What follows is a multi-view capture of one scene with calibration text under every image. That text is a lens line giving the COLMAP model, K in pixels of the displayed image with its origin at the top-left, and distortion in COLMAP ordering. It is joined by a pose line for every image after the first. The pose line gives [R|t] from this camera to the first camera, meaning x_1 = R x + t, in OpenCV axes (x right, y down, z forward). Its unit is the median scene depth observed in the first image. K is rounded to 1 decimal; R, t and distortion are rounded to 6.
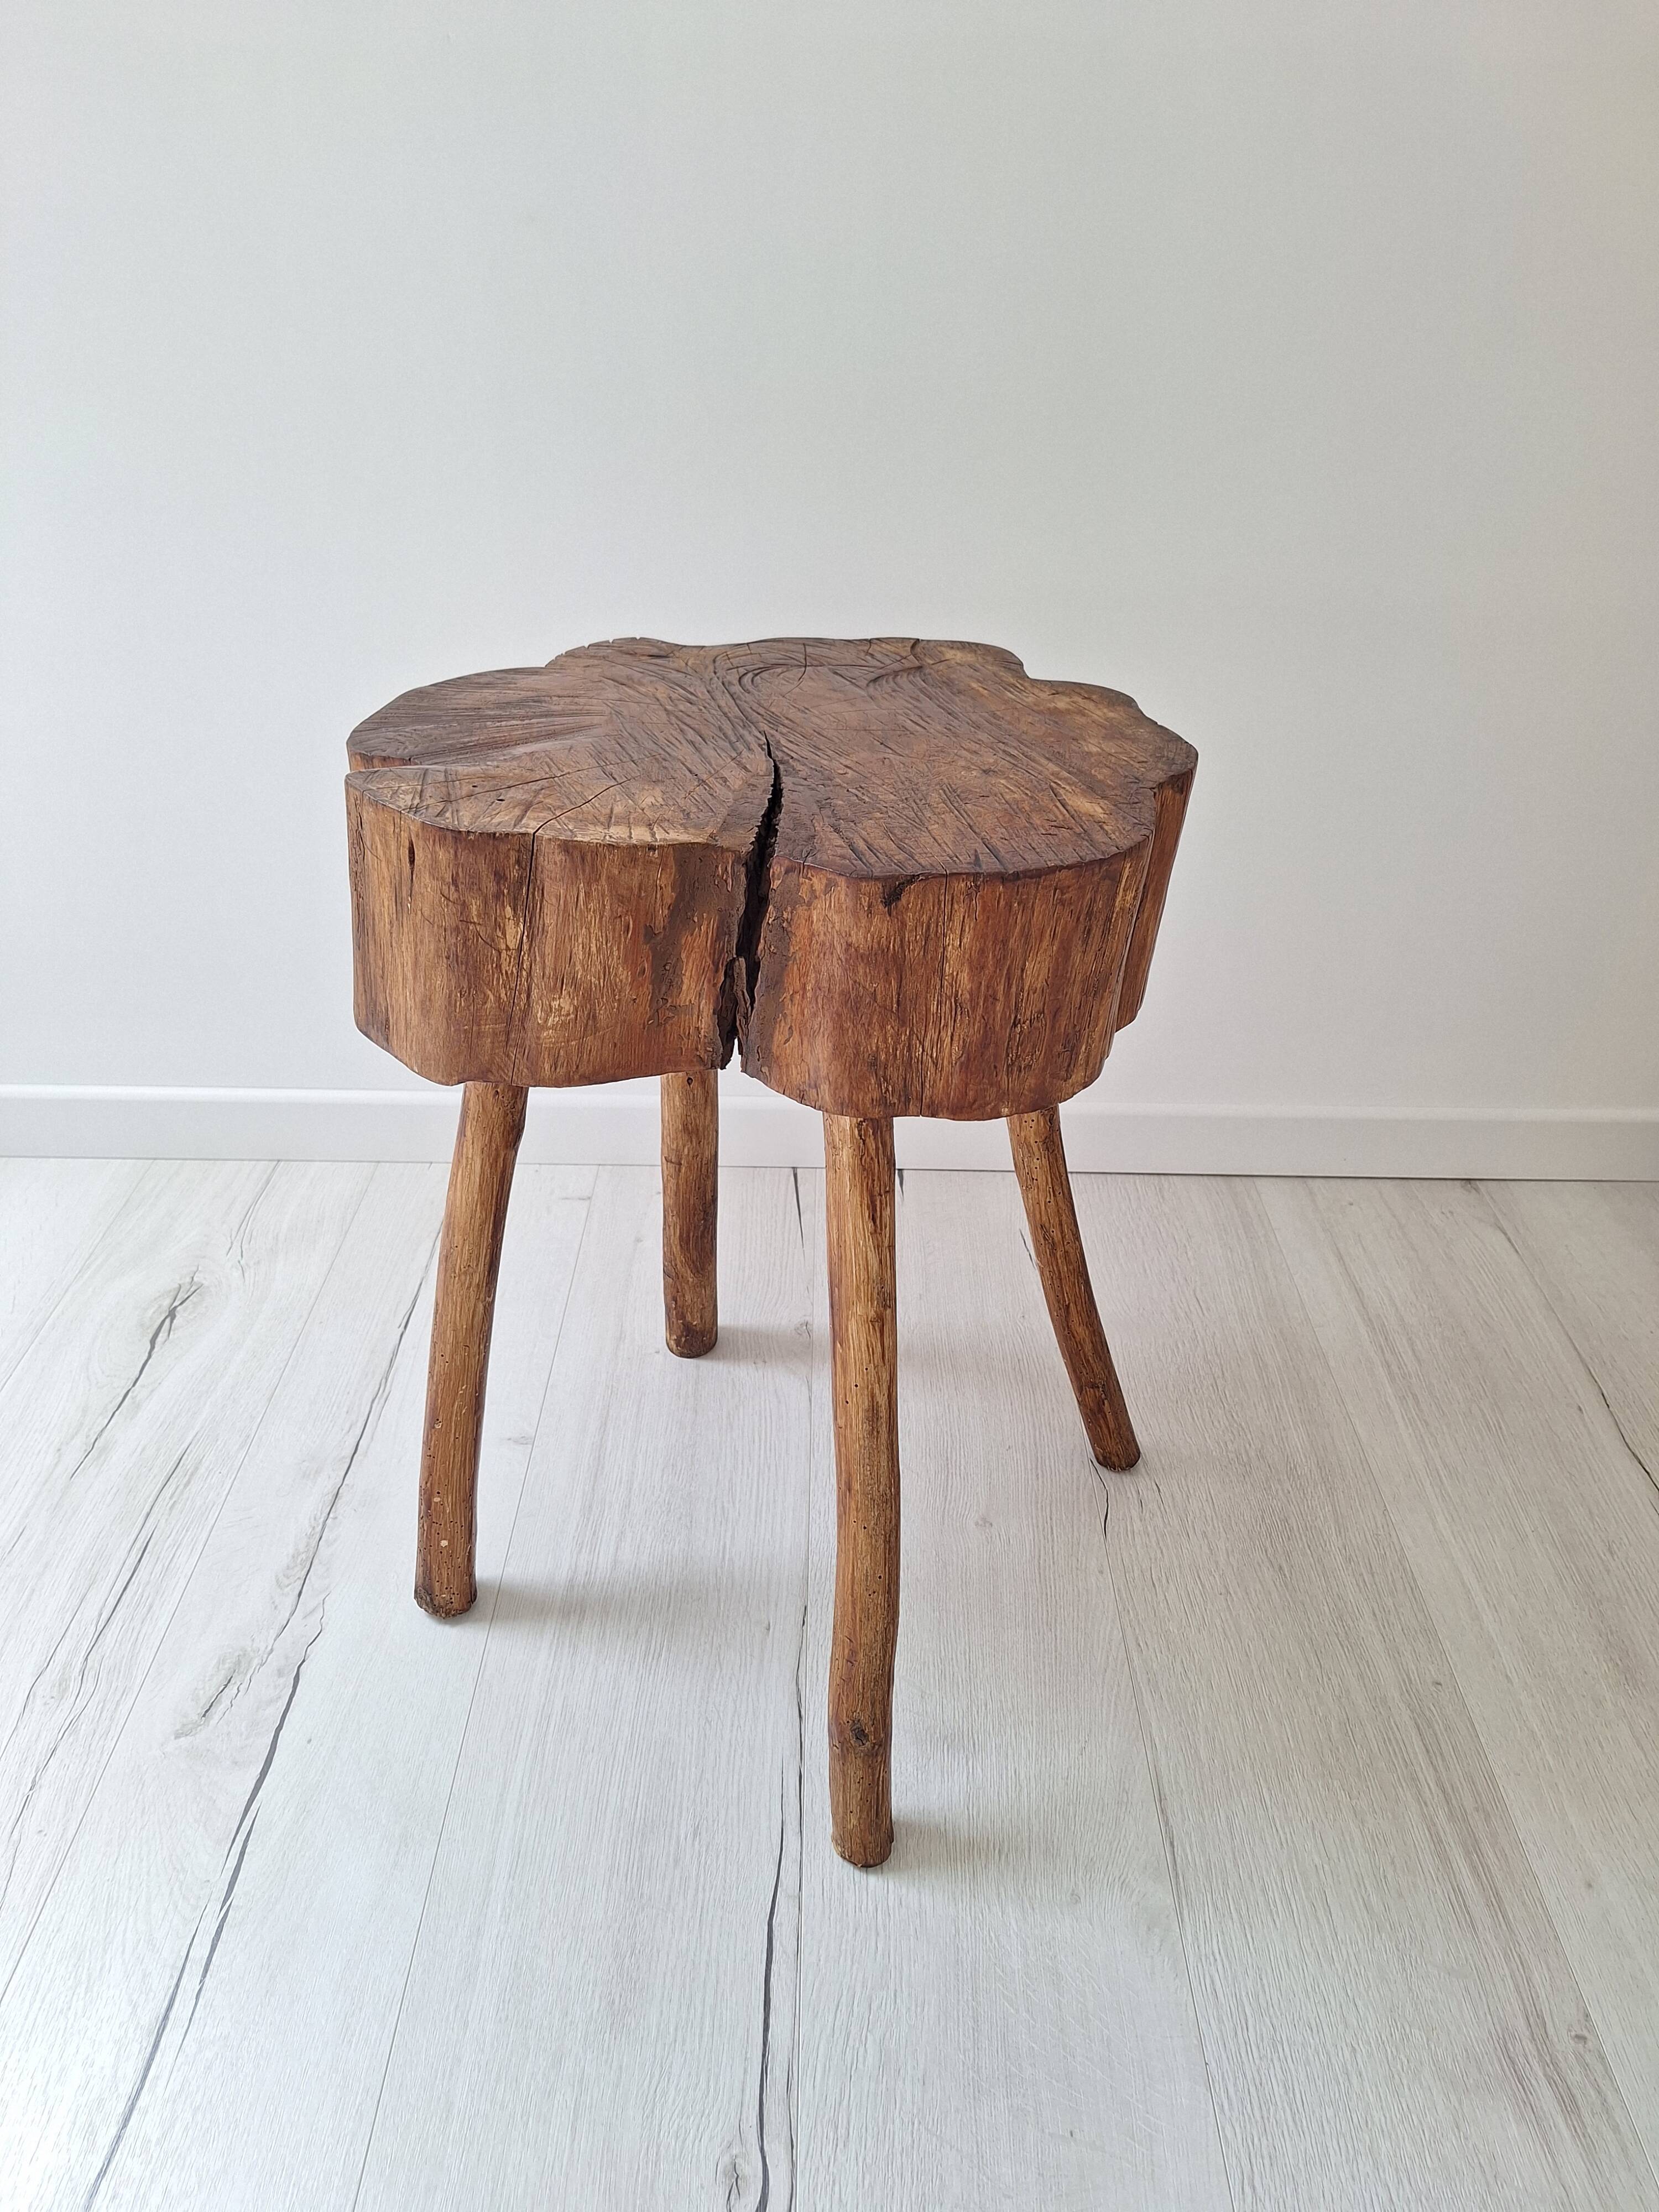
lens RADIAL K [[1559.8, 0, 826.1], [0, 1559.8, 1151.1], [0, 0, 1]] dist [0.066892, -0.063022]
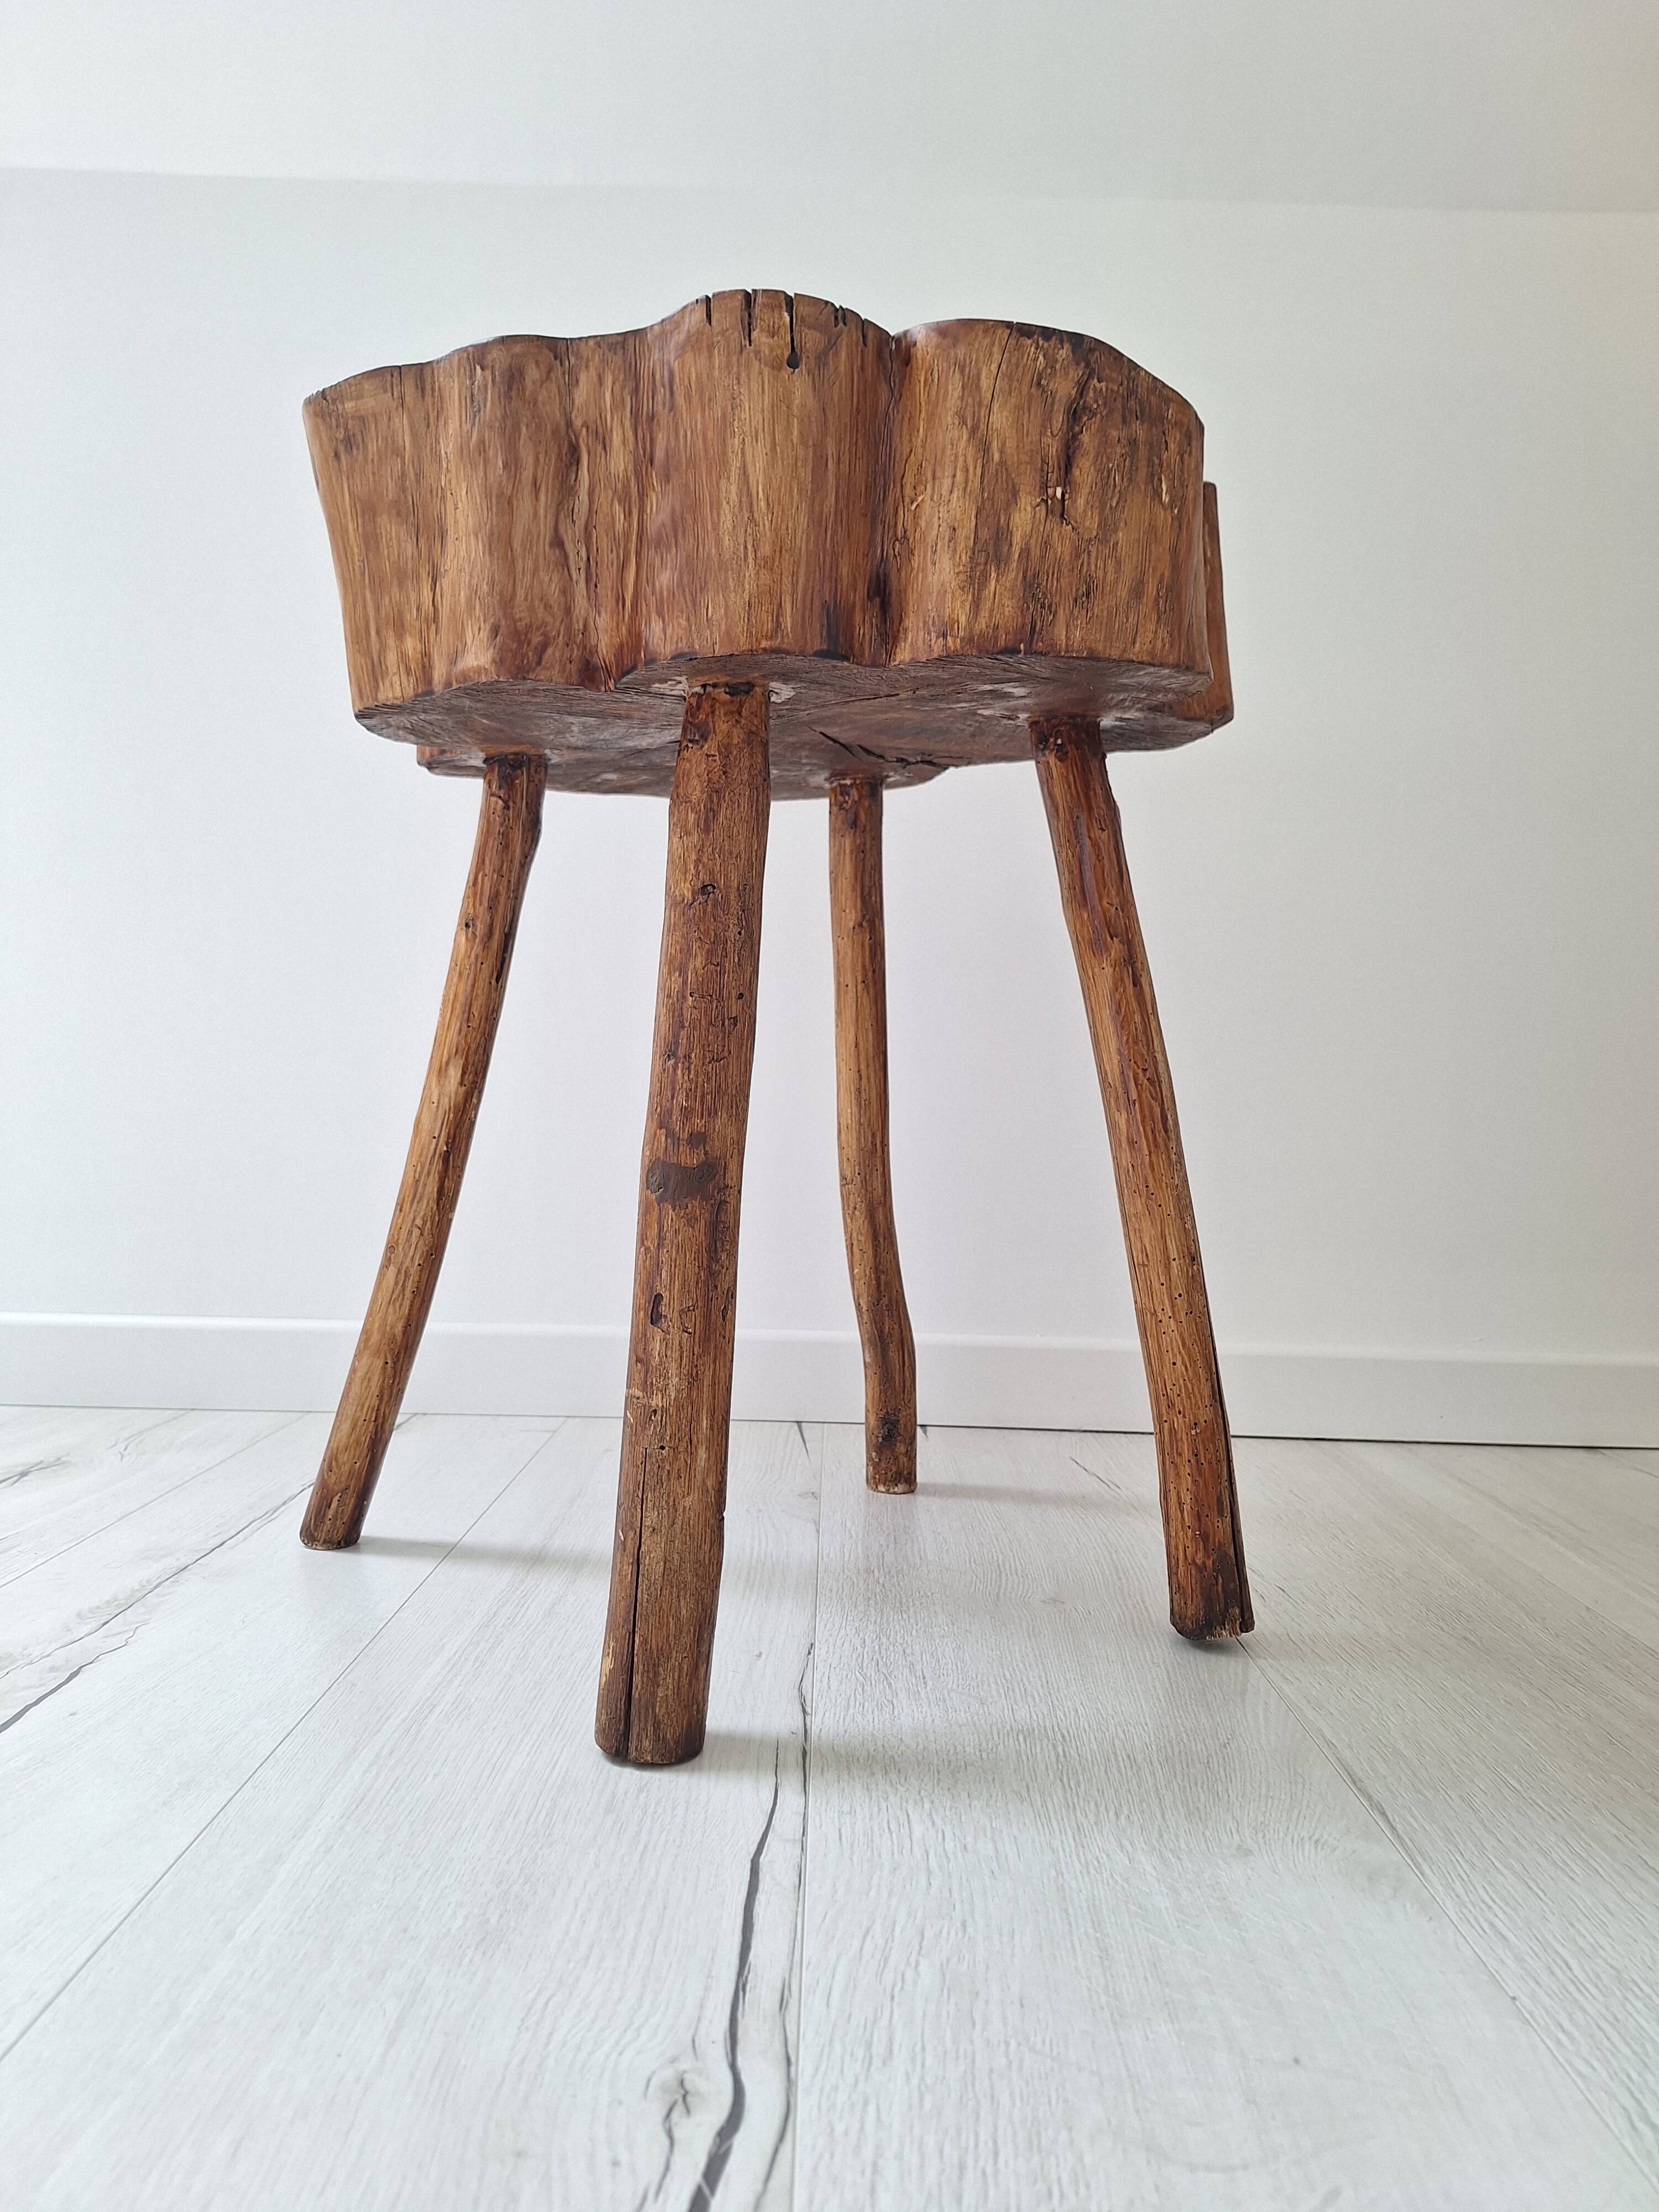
lens RADIAL K [[1559.8, 0, 838.7], [0, 1559.8, 1153.4], [0, 0, 1]] dist [0.066892, -0.063022]
pose [[0.999923, 0.010351, 0.006798, -0.010700], [-0.005105, 0.844674, -0.535256, 0.634074], [-0.011283, 0.535180, 0.844662, 0.359788]]
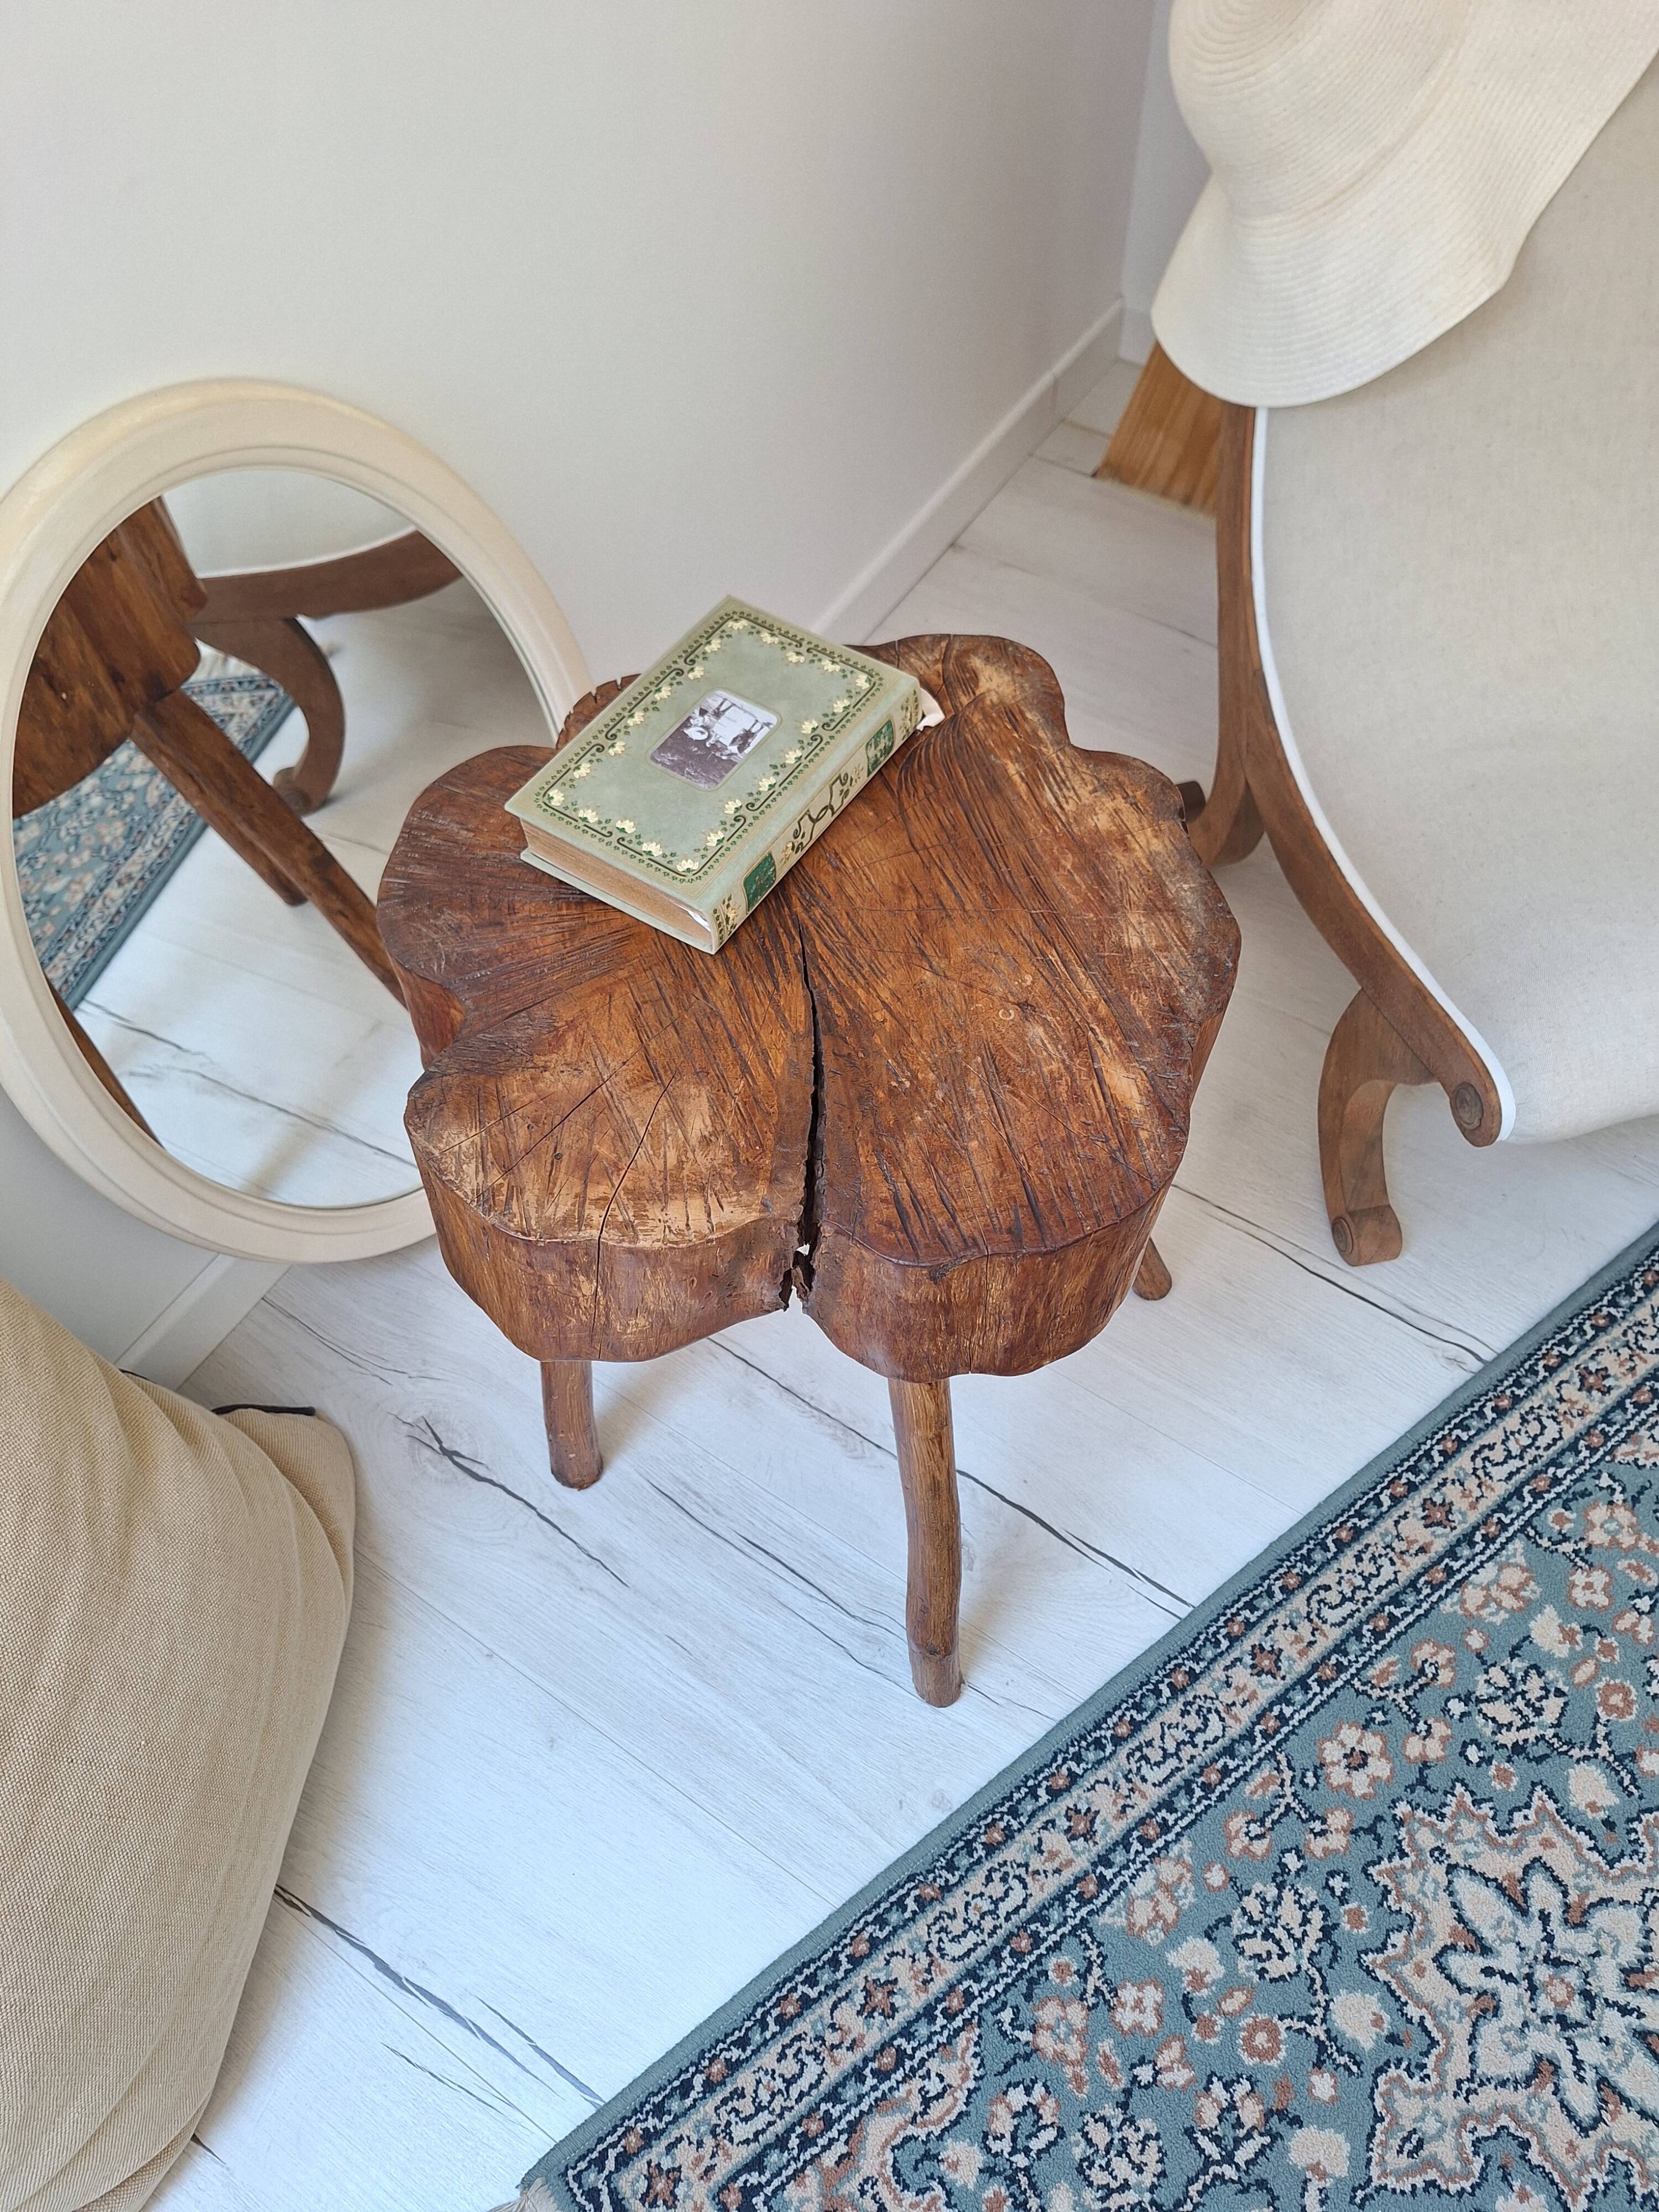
lens RADIAL K [[1559.8, 0, 830.5], [0, 1559.8, 1119.0], [0, 0, 1]] dist [0.066892, -0.063022]
pose [[0.997738, -0.052224, -0.042322, 0.016037], [0.065139, 0.906605, 0.416923, -0.564197], [0.016596, -0.418737, 0.907956, 0.057892]]
